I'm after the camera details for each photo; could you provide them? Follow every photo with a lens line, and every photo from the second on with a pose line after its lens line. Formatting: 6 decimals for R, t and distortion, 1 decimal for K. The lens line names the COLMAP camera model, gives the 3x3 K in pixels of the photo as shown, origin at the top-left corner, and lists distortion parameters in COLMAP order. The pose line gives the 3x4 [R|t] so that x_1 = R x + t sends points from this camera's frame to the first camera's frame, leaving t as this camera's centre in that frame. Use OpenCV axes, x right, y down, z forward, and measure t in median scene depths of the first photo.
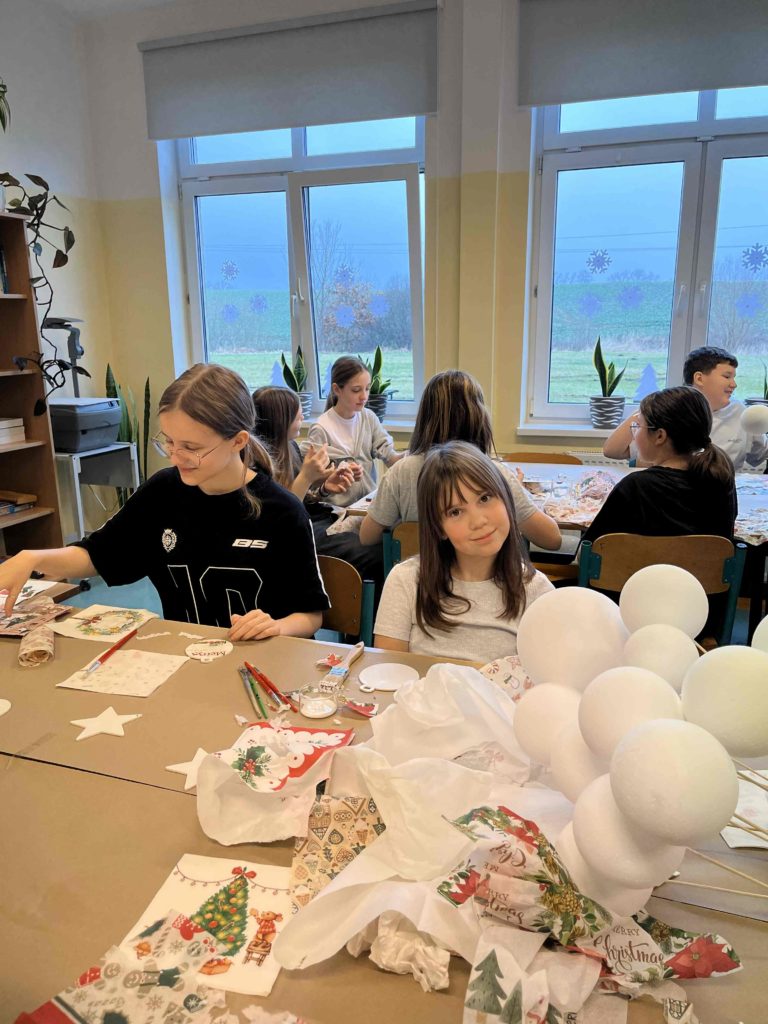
lens RADIAL K [[759.9, 0, 387.0], [0, 759.9, 524.0], [0, 0, 1]] dist [0.001866, 0.007132]
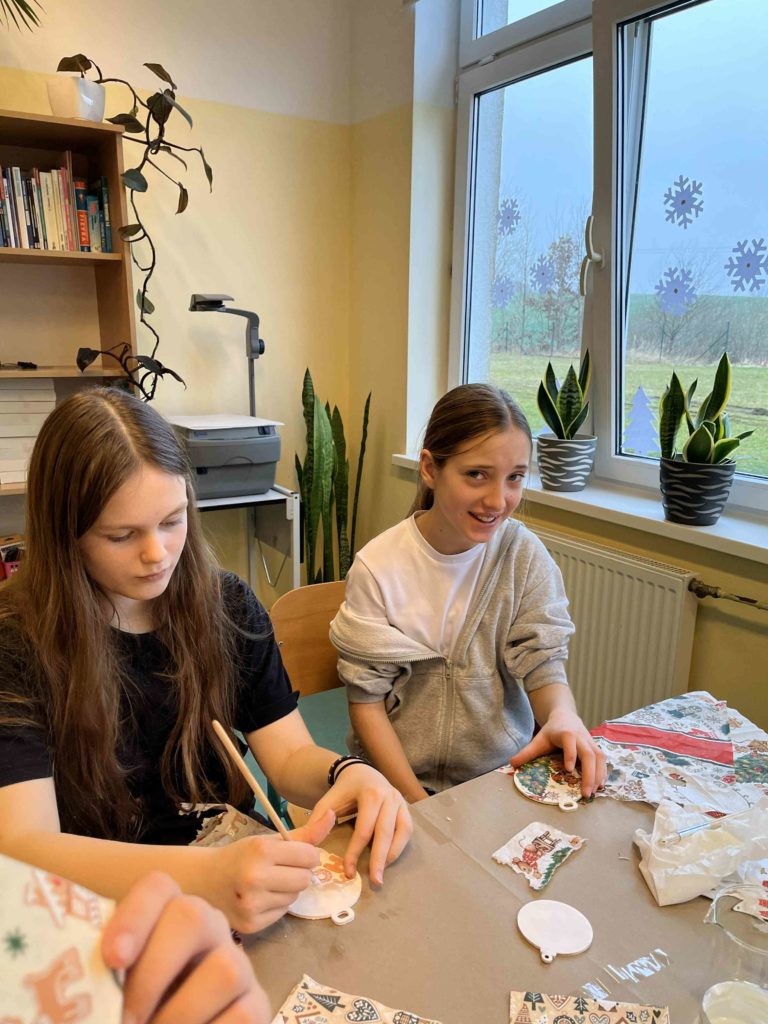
lens RADIAL K [[783.2, 0, 384.0], [0, 783.2, 512.0], [0, 0, 1]] dist [0.036708, -0.007667]
pose [[0.808567, 0.151535, -0.568556, 0.103470], [-0.166383, 0.985716, 0.026099, -0.125007], [0.564389, 0.073495, 0.822231, 0.524771]]
